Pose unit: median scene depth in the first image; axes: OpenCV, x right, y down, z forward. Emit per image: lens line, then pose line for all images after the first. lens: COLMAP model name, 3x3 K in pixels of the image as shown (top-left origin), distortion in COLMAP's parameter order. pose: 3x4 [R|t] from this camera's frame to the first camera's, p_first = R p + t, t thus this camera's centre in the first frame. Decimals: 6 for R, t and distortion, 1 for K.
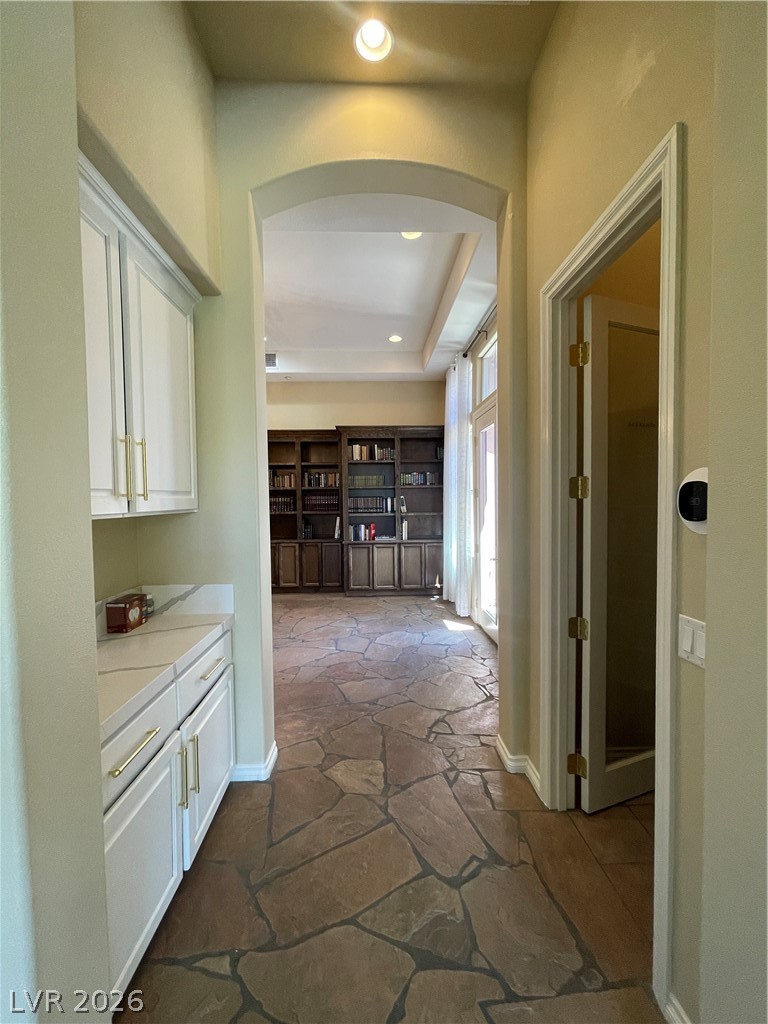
lens RADIAL K [[414.0, 0, 380.3], [0, 414.0, 513.0], [0, 0, 1]] dist [0.000376, 0.000469]
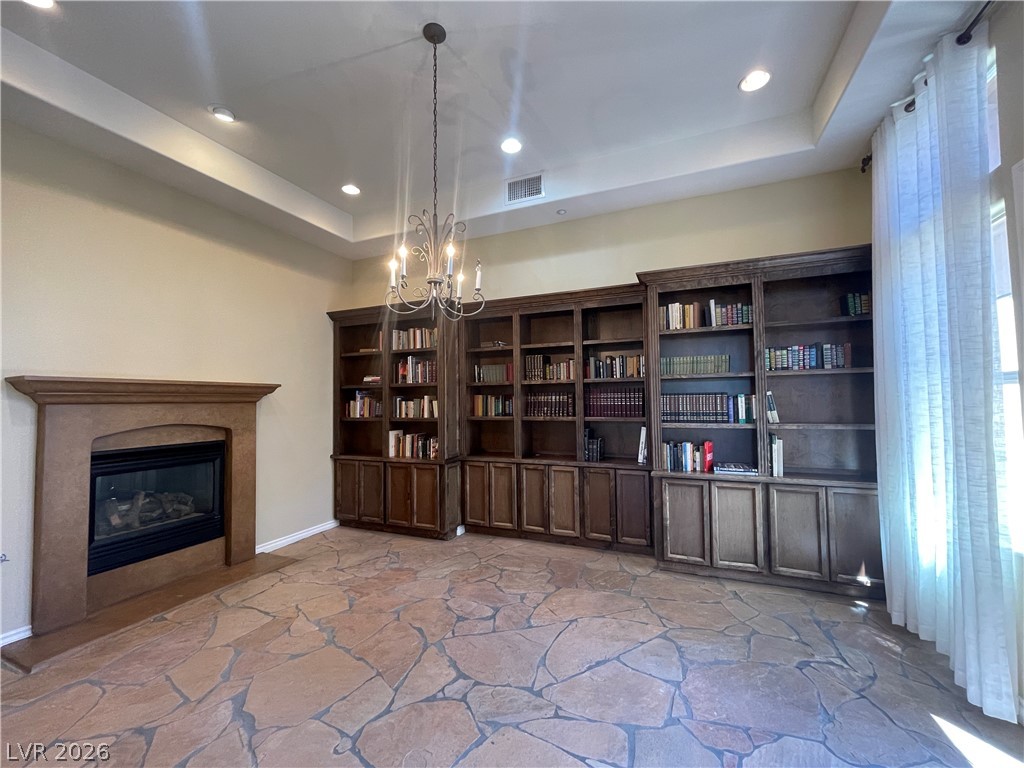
lens RADIAL K [[414.0, 0, 513.1], [0, 414.0, 383.1], [0, 0, 1]] dist [0.000376, 0.000469]
pose [[0.911726, -0.015129, -0.410520, -0.027817], [-0.014099, 0.997580, -0.068078, -0.011211], [0.410557, 0.067857, 0.909306, 0.389354]]
